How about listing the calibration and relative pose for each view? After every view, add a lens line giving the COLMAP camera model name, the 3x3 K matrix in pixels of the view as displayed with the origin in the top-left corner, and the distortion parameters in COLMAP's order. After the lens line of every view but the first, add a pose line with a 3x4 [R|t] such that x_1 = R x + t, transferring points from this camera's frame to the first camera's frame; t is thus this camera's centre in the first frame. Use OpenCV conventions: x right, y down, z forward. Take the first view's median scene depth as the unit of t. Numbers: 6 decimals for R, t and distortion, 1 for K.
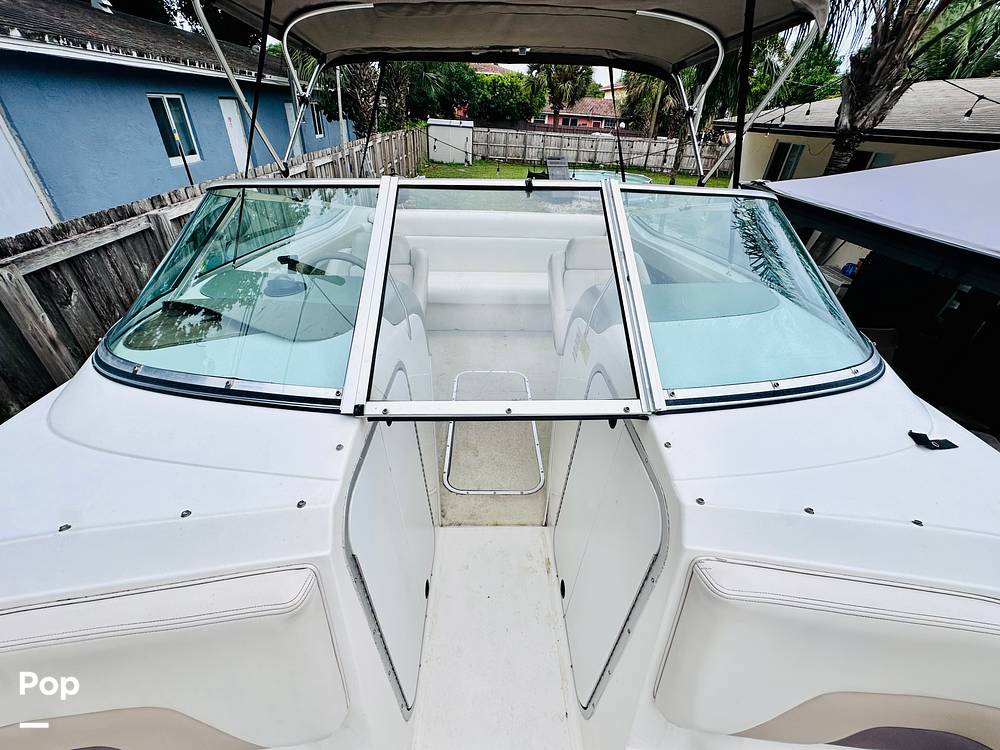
lens RADIAL K [[400.9, 0, 500.0], [0, 400.9, 375.0], [0, 0, 1]] dist [-0.003874, 0.000519]
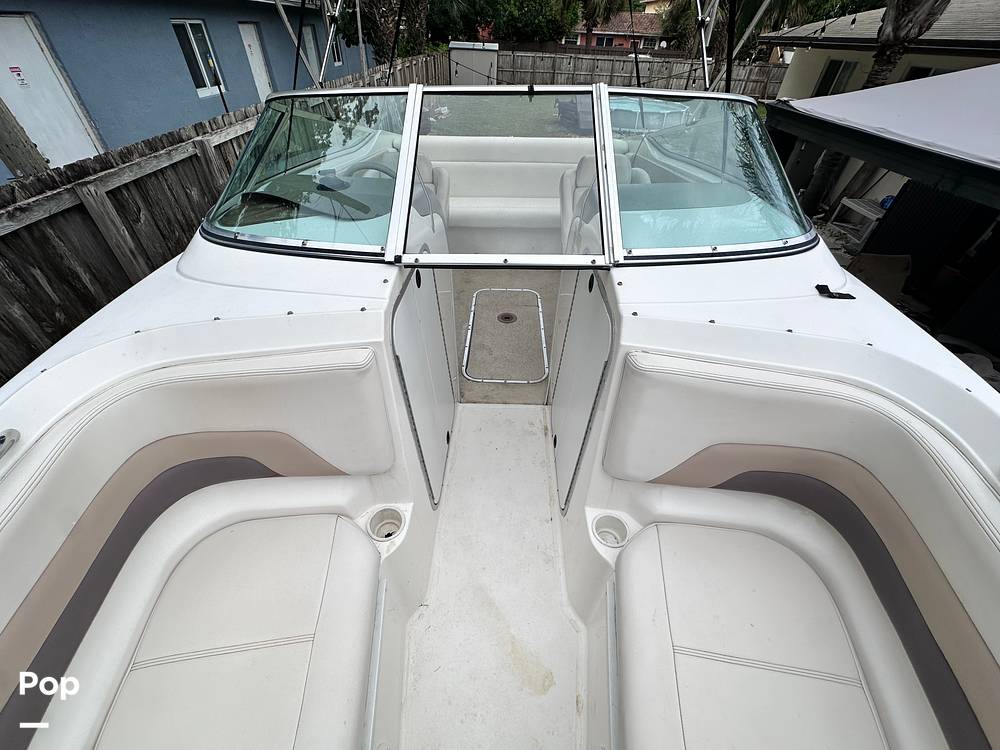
lens RADIAL K [[400.9, 0, 500.0], [0, 400.9, 375.0], [0, 0, 1]] dist [-0.003874, 0.000519]
pose [[0.998308, 0.020054, -0.054577, 0.025551], [-0.013002, 0.991864, 0.126638, 0.090479], [0.056672, -0.125714, 0.990447, -0.121401]]
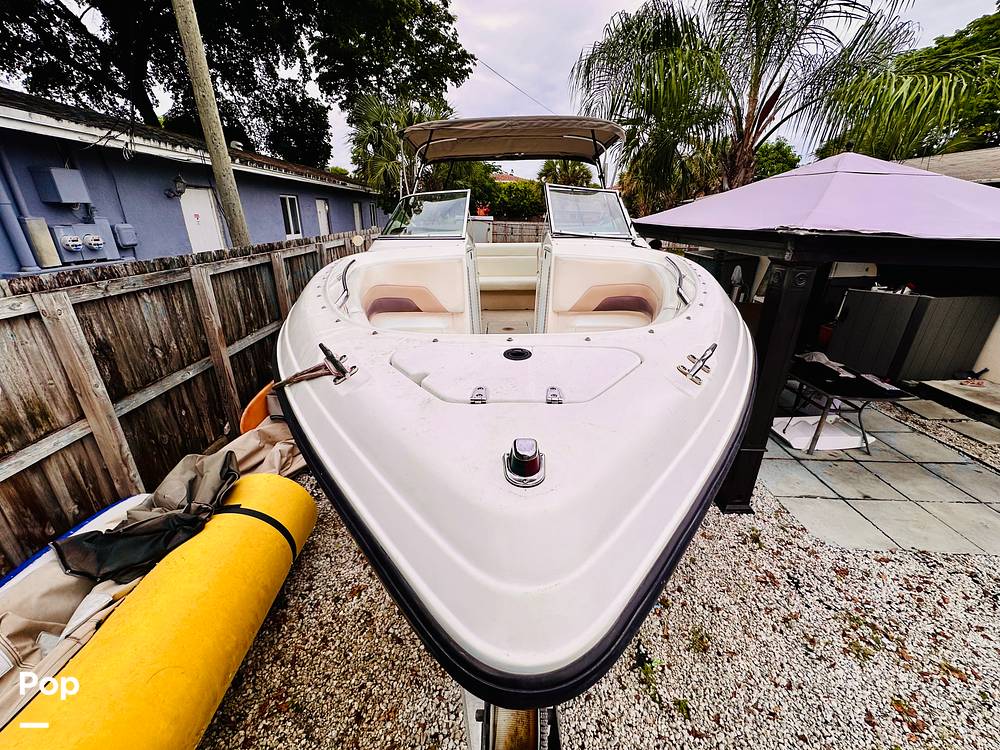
lens RADIAL K [[400.9, 0, 500.0], [0, 400.9, 375.0], [0, 0, 1]] dist [-0.003874, 0.000519]
pose [[0.998677, -0.018096, -0.048142, 0.025947], [0.008114, 0.979769, -0.199968, 0.599942], [0.050787, 0.199313, 0.978619, -0.669046]]
